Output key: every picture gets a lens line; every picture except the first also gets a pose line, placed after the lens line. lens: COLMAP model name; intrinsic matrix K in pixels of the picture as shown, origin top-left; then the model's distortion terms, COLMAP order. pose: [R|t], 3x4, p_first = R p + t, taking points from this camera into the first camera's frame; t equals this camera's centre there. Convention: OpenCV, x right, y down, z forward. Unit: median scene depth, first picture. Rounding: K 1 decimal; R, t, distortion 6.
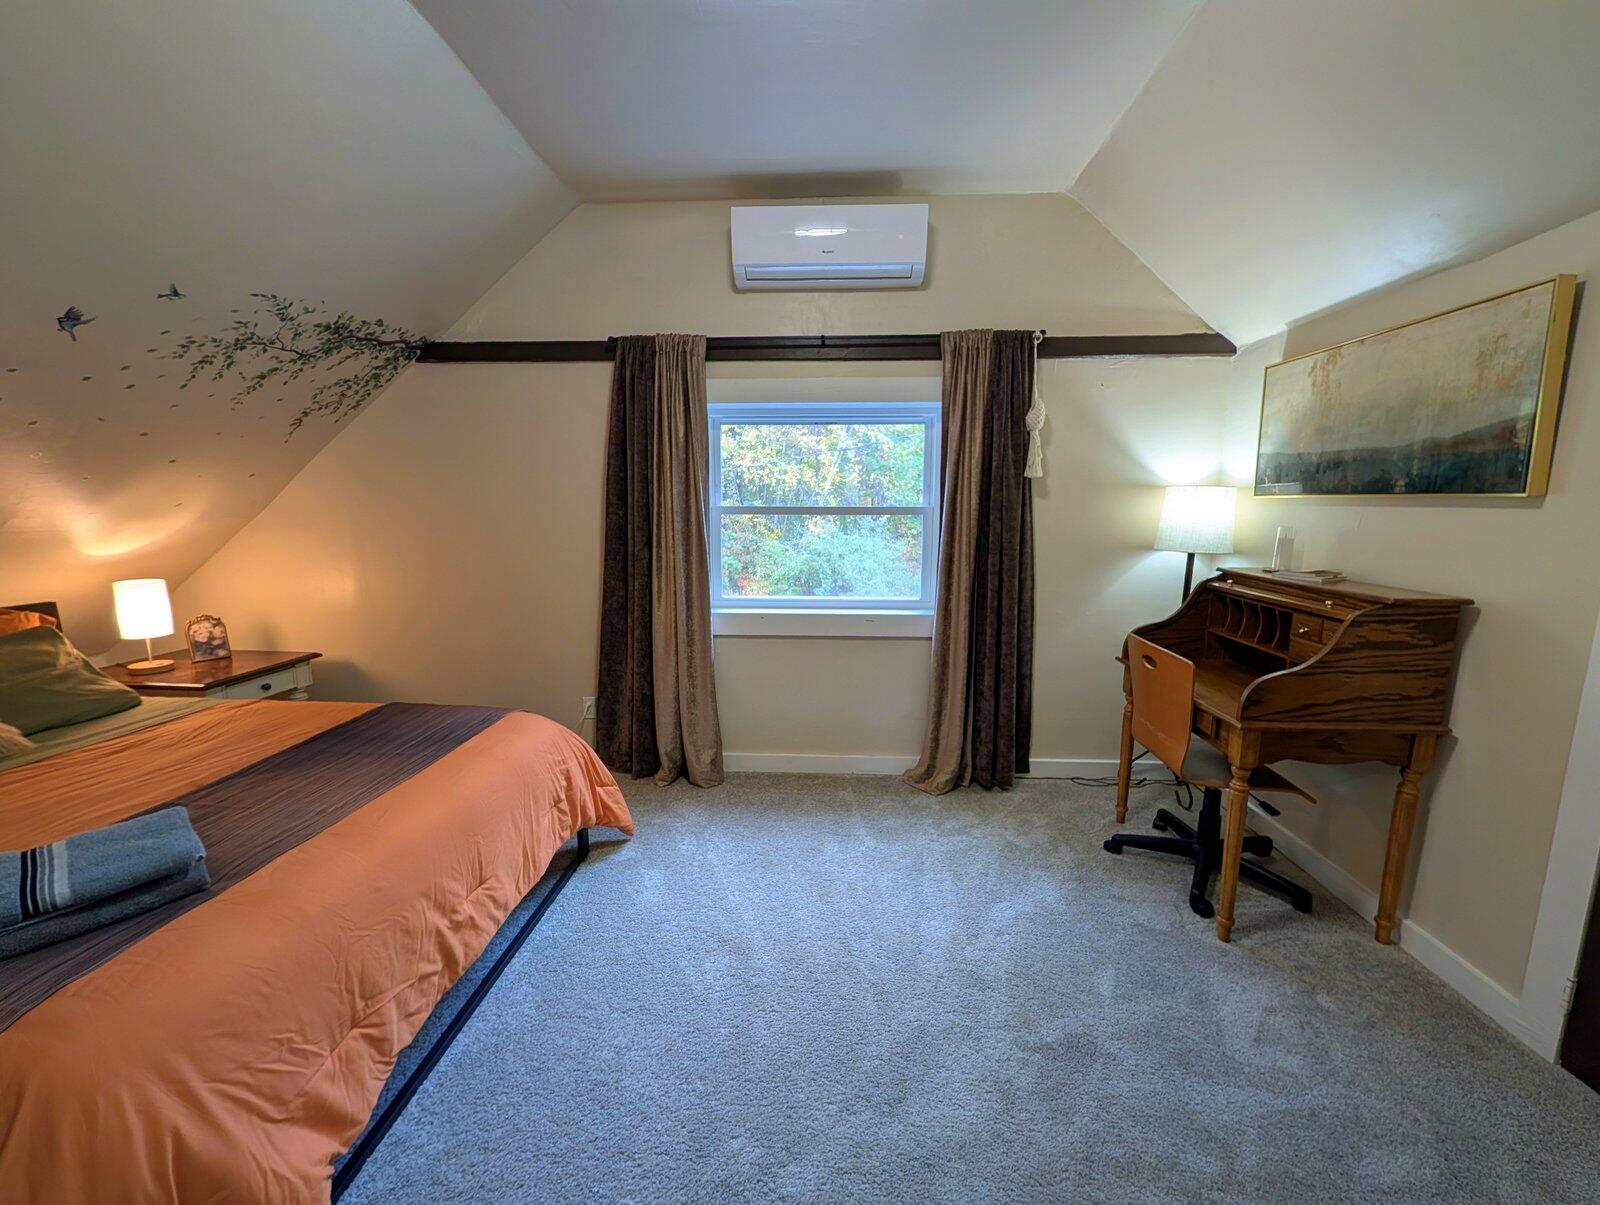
lens RADIAL K [[617.1, 0, 806.6], [0, 617.1, 605.1], [0, 0, 1]] dist [-0.002348, -0.000003]
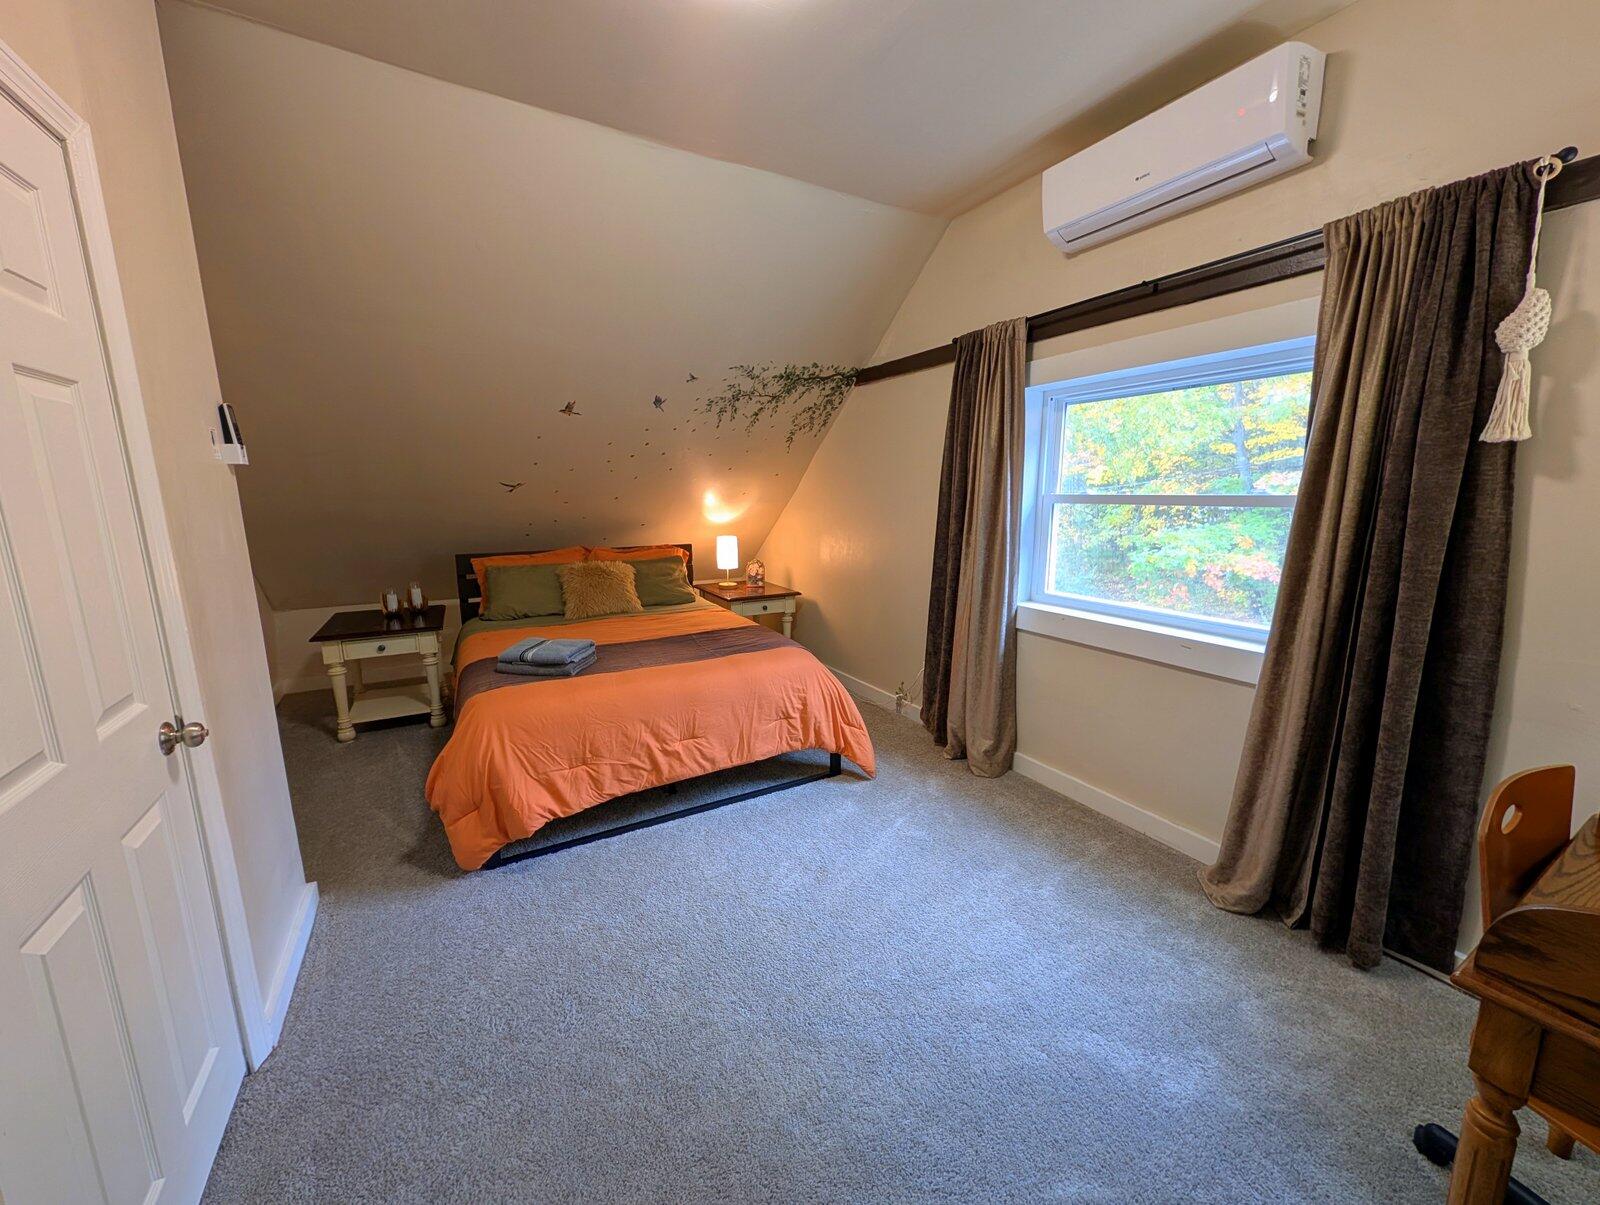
lens RADIAL K [[617.1, 0, 802.2], [0, 617.1, 603.3], [0, 0, 1]] dist [-0.002348, -0.000003]
pose [[0.531811, 0.147589, -0.833903, 0.529692], [-0.130265, 0.987234, 0.091651, -0.039085], [0.836784, 0.059887, 0.544248, 0.216310]]
